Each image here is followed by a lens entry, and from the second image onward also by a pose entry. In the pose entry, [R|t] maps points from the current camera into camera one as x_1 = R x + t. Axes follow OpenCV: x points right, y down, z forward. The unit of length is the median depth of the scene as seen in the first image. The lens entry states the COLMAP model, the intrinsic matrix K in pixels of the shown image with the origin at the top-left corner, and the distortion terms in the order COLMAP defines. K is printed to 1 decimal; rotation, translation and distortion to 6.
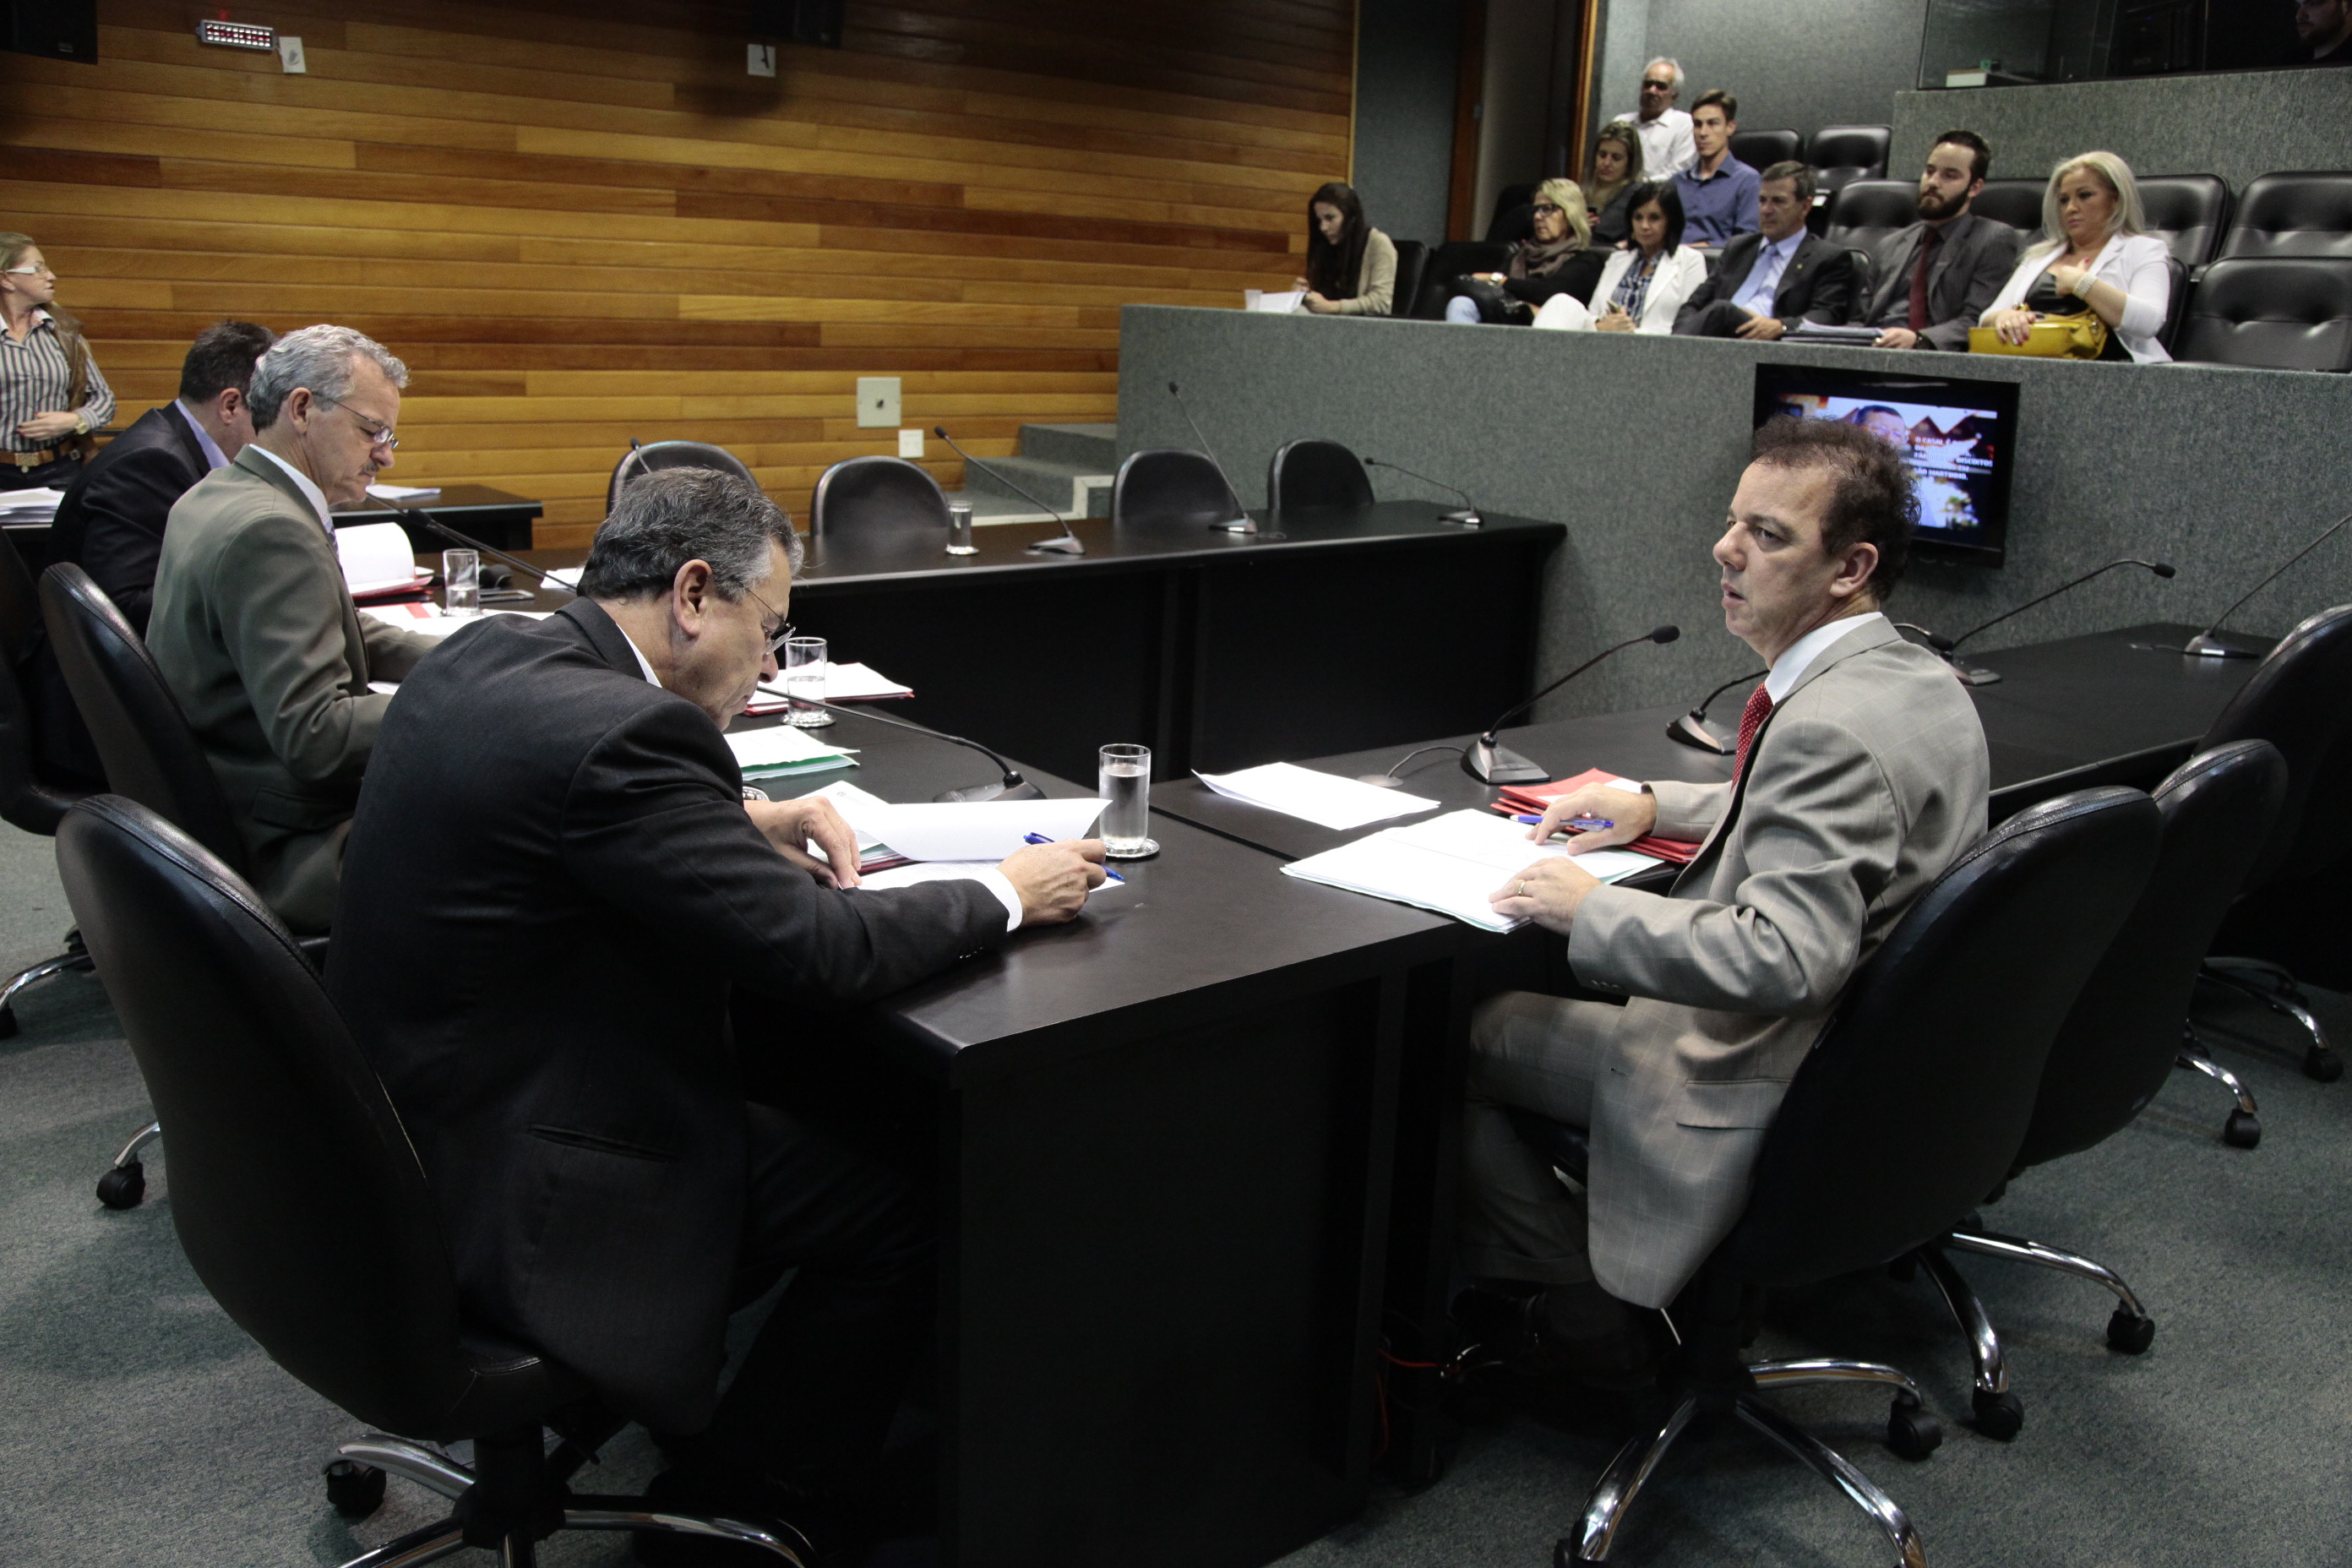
lens RADIAL K [[1933.5, 0, 1182.6], [0, 1933.5, 759.7], [0, 0, 1]] dist [-0.046598, 0.088833]
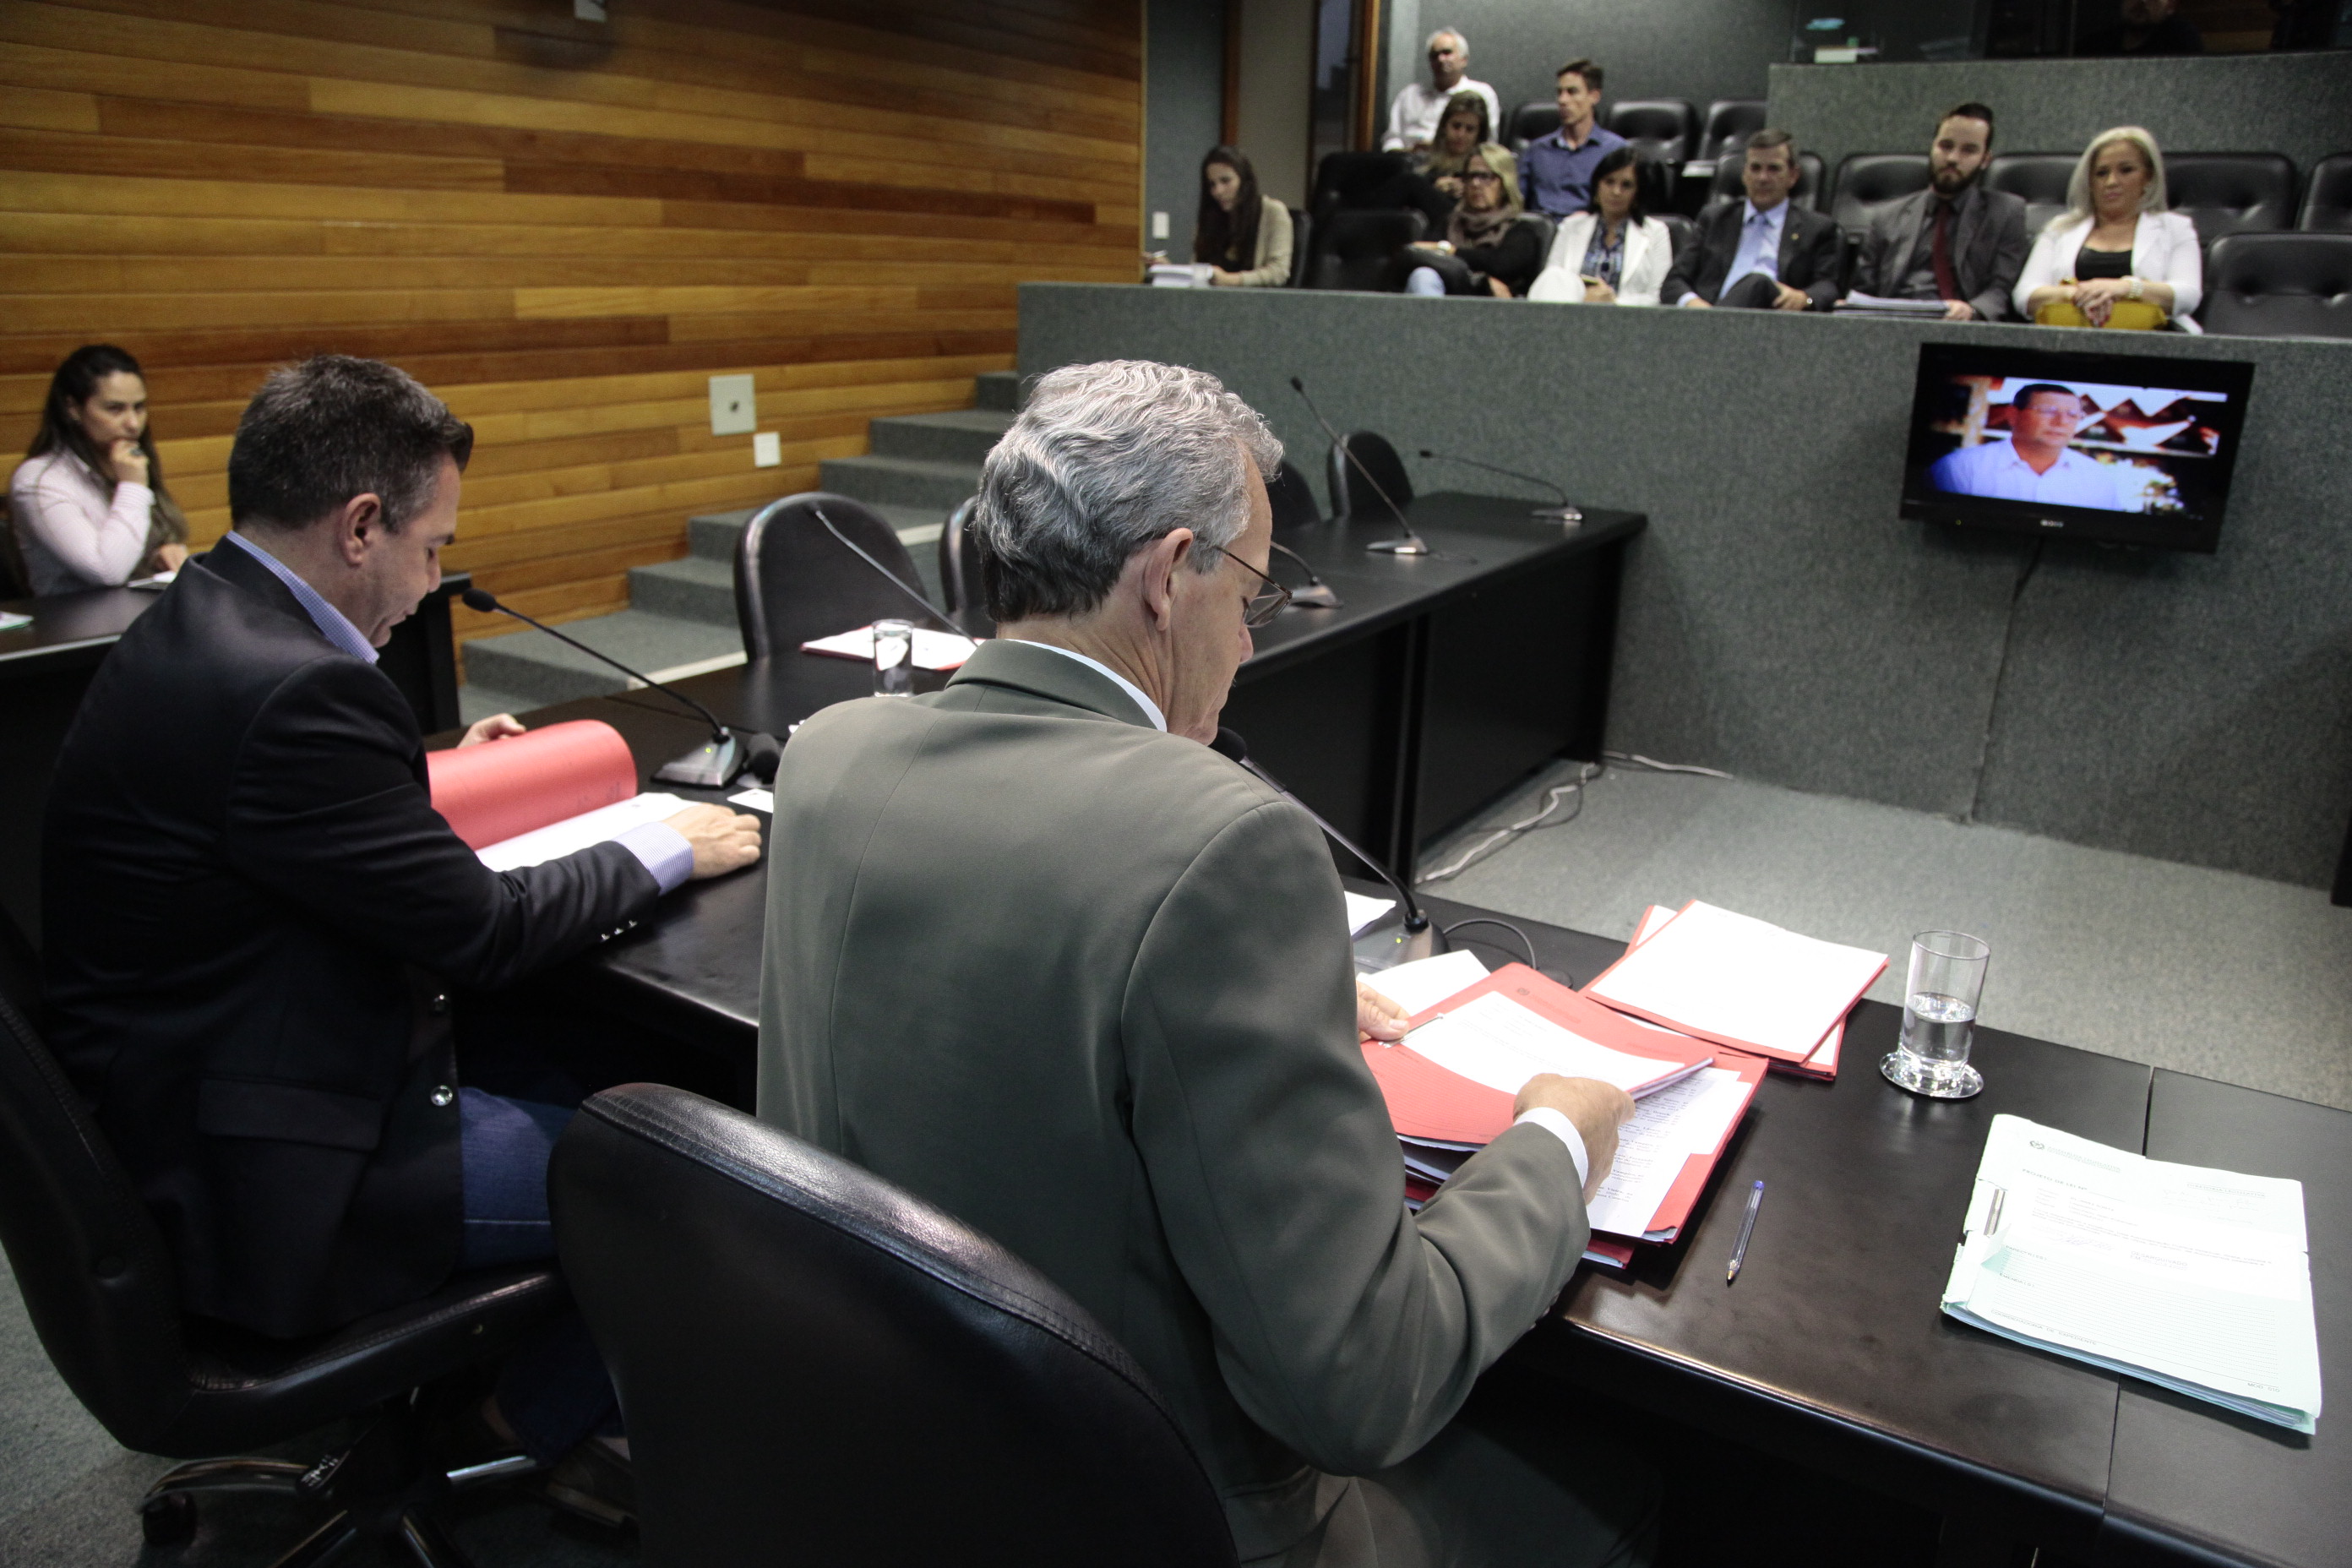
lens RADIAL K [[1632.8, 0, 1201.5], [0, 1632.8, 790.1], [0, 0, 1]] dist [-0.111768, 0.069980]
pose [[0.947253, -0.114757, 0.299238, -0.226178], [0.090326, 0.991439, 0.094282, -0.071988], [-0.307496, -0.062280, 0.949509, 0.271703]]
